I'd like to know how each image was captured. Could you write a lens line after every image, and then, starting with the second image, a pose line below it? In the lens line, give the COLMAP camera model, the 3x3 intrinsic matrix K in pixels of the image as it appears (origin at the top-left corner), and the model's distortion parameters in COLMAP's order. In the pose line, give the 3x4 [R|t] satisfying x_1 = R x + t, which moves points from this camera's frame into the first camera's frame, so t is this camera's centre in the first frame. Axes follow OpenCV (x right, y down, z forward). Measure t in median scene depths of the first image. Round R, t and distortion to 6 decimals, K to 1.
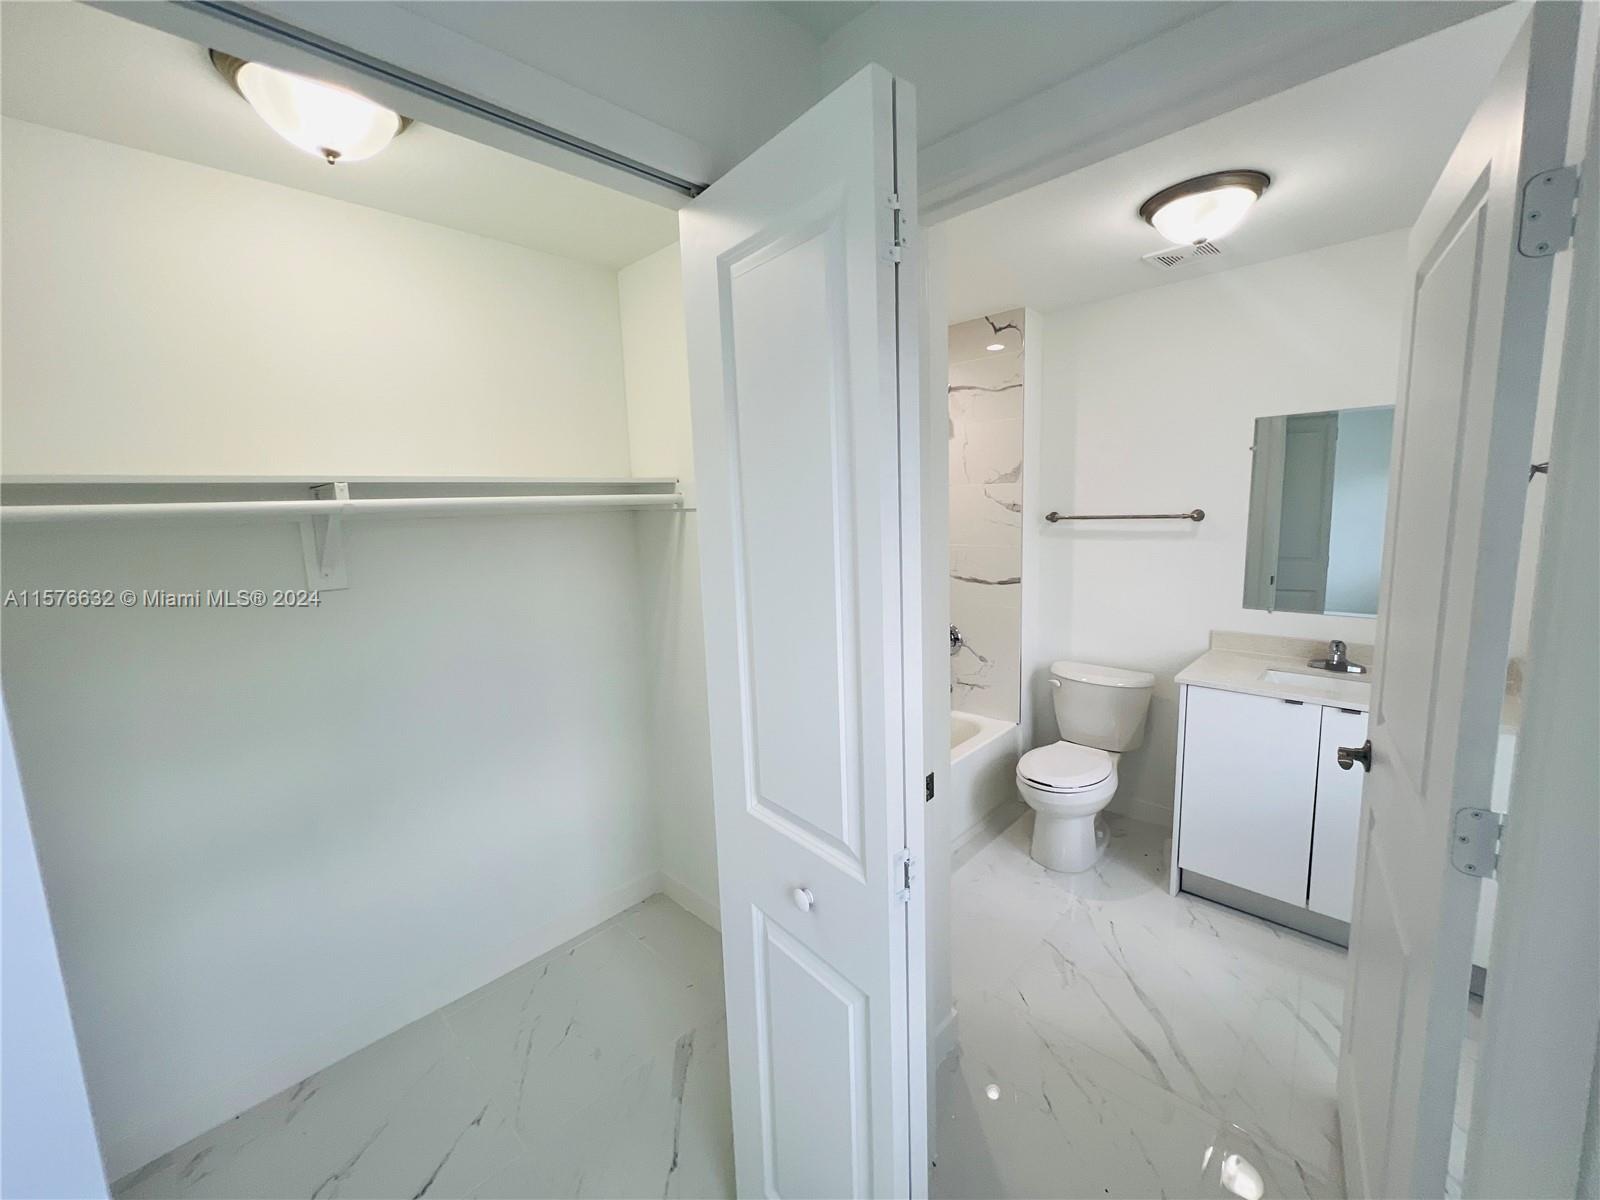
lens RADIAL K [[642.9, 0, 801.6], [0, 642.9, 594.9], [0, 0, 1]] dist [0.000170, 0.000275]
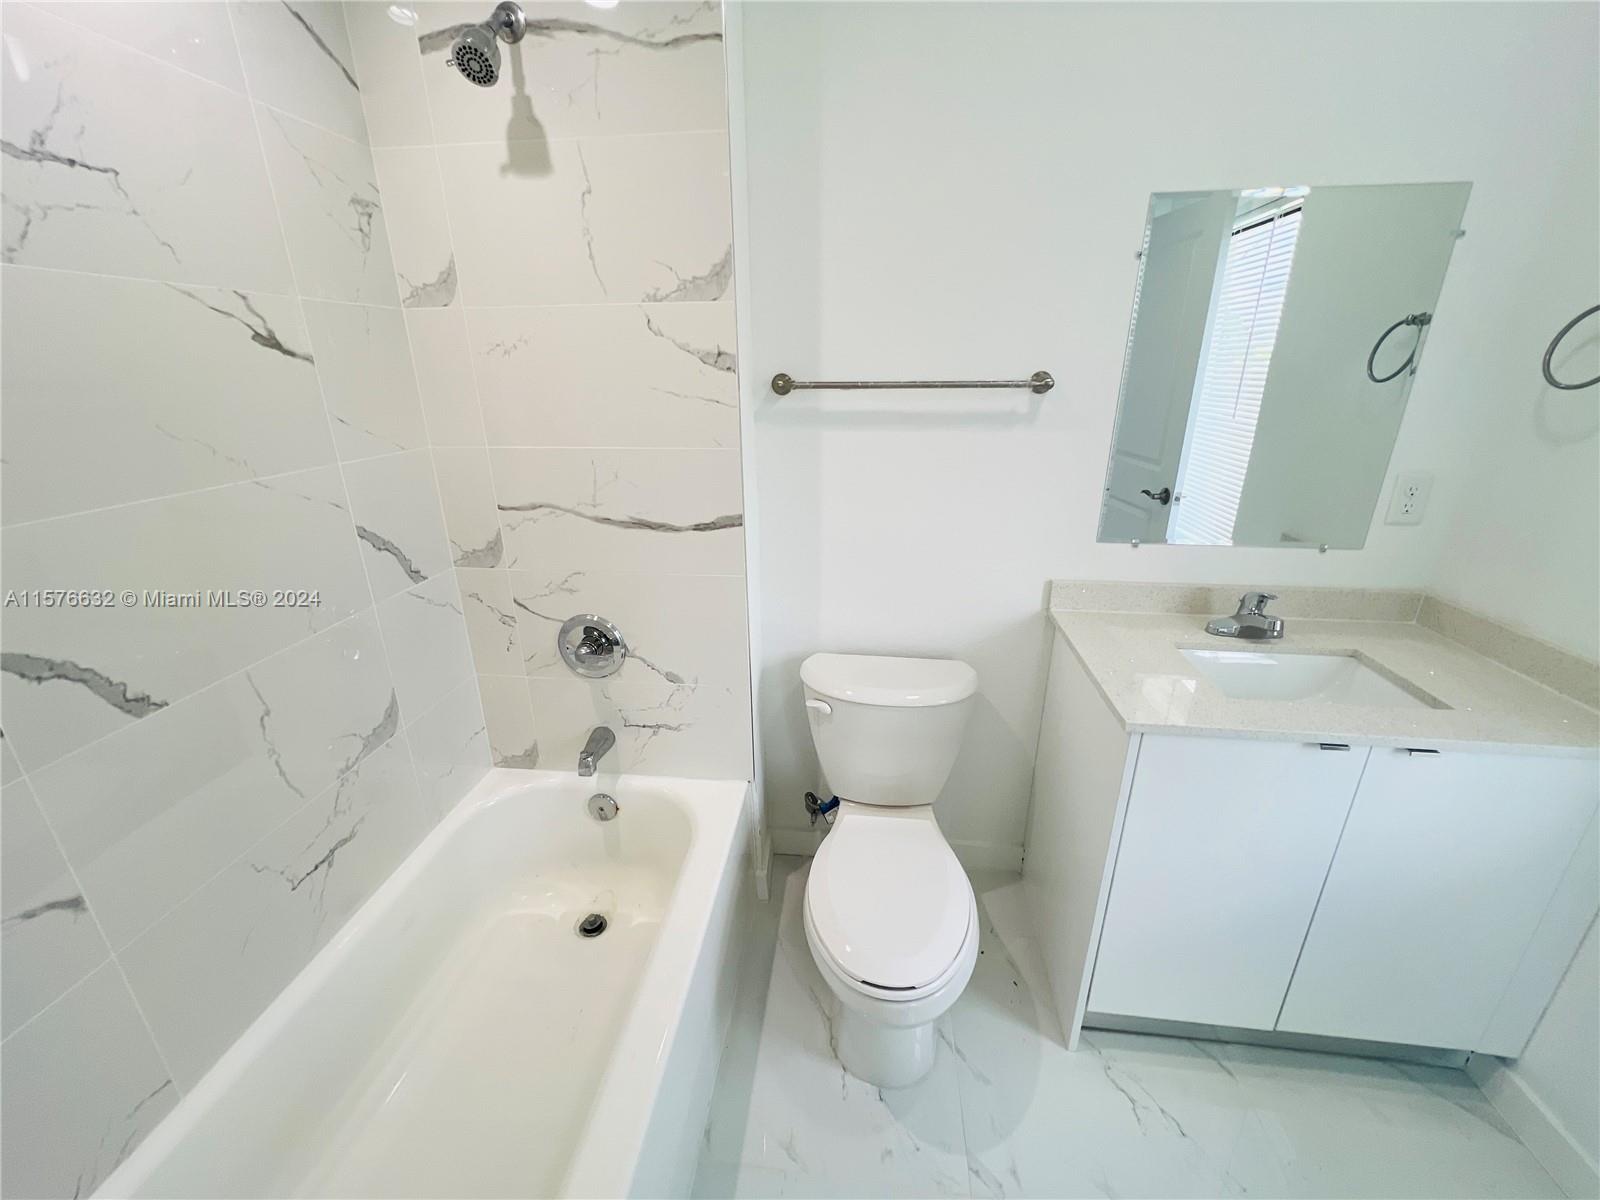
lens RADIAL K [[642.9, 0, 793.2], [0, 642.9, 595.0], [0, 0, 1]] dist [0.000170, 0.000275]
pose [[0.792375, -0.181386, 0.582443, 0.080076], [0.065192, 0.974483, 0.214787, -0.069236], [-0.606540, -0.132222, 0.783981, 0.593137]]
